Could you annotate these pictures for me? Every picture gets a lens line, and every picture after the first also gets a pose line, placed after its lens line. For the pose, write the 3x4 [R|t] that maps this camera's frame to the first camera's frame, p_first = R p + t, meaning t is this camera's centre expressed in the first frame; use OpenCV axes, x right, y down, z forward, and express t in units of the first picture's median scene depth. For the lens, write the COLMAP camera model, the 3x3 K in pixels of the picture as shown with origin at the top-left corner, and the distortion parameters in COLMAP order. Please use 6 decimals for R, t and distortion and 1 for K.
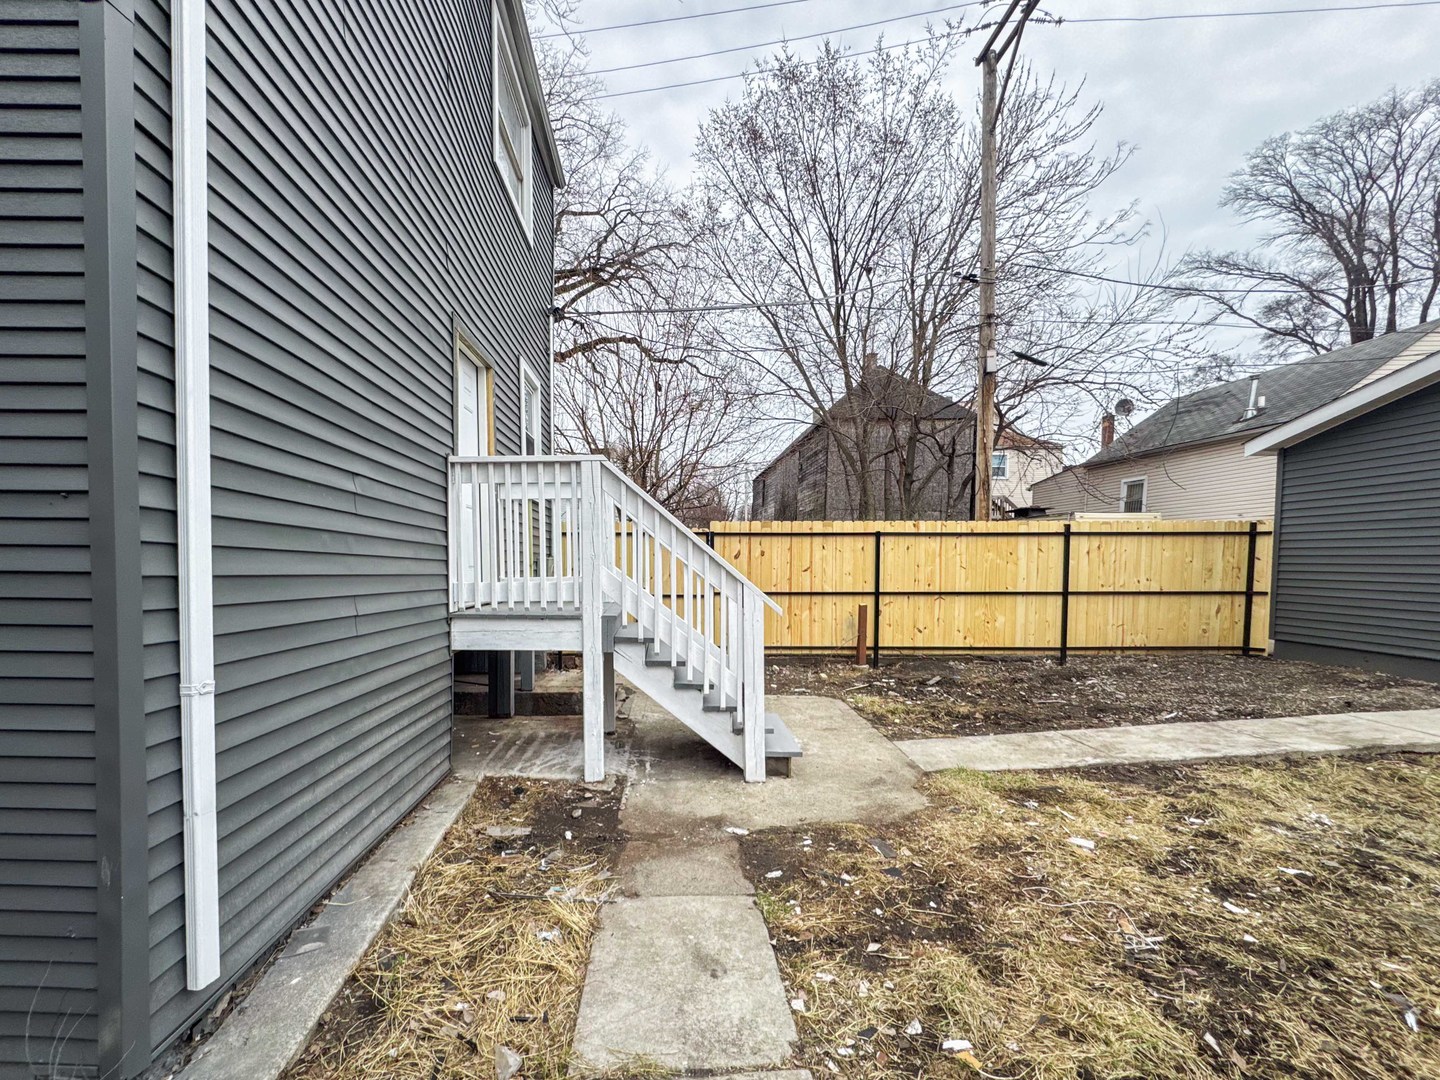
lens RADIAL K [[598.3, 0, 662.3], [0, 598.3, 604.1], [0, 0, 1]] dist [-0.002280, -0.000800]
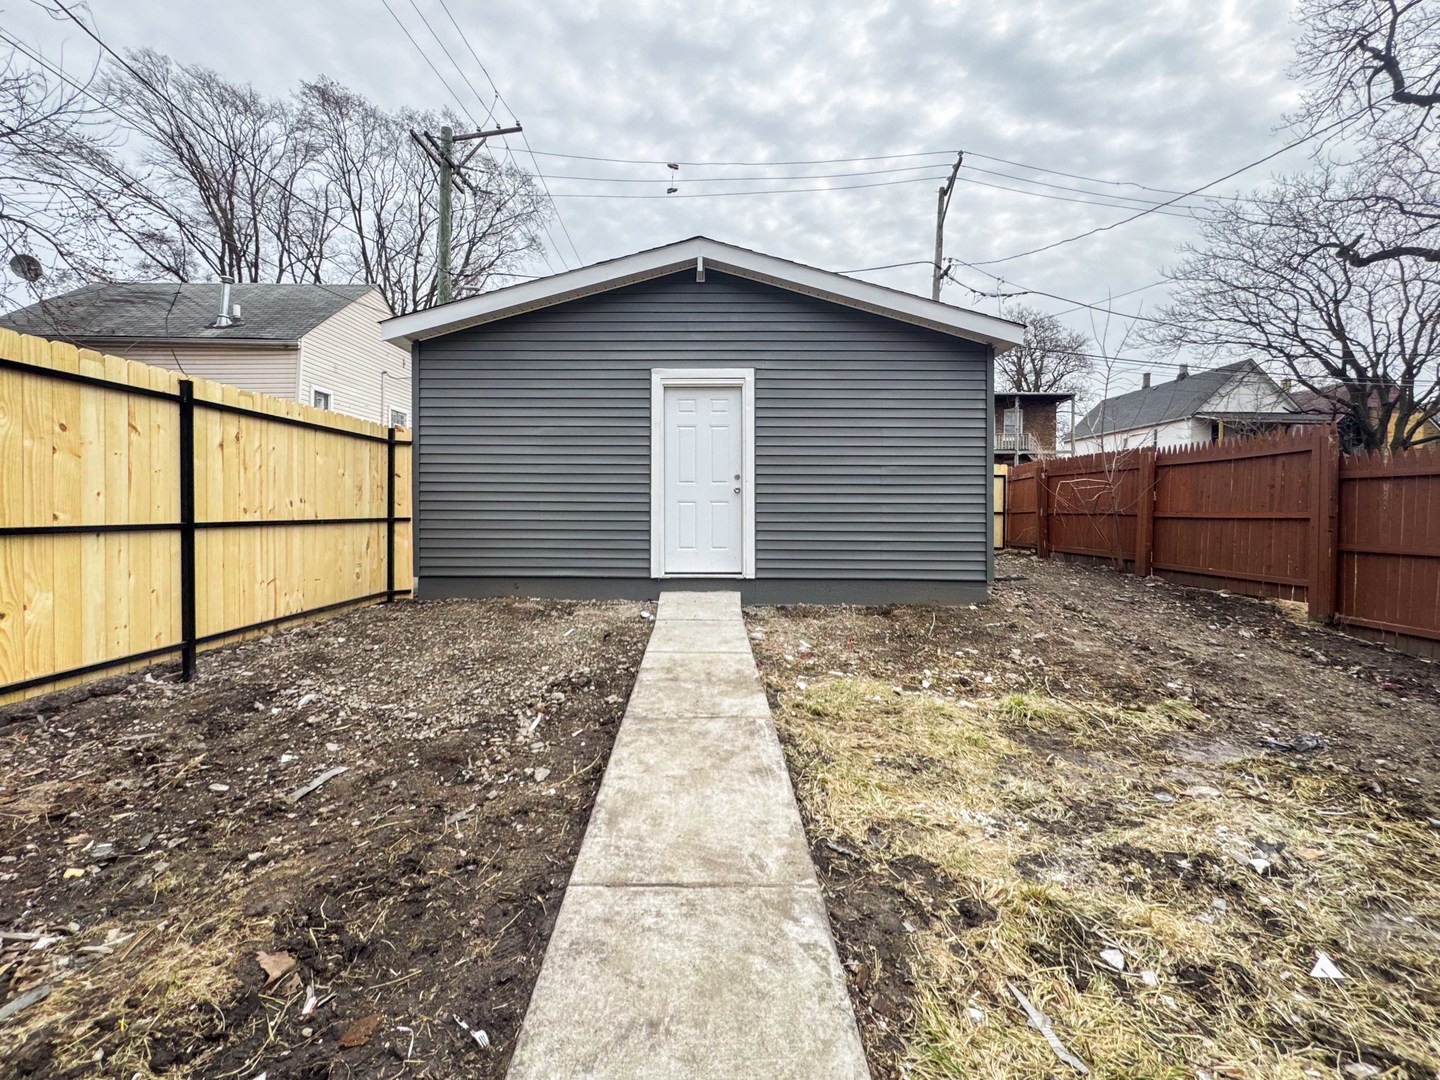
lens RADIAL K [[615.3, 0, 683.9], [0, 615.3, 512.4], [0, 0, 1]] dist [-0.002972, -0.000414]
pose [[0.008922, -0.000736, 0.999960, 0.196199], [0.069009, 0.997616, 0.000119, -0.002116], [-0.997576, 0.069006, 0.008951, 0.613475]]
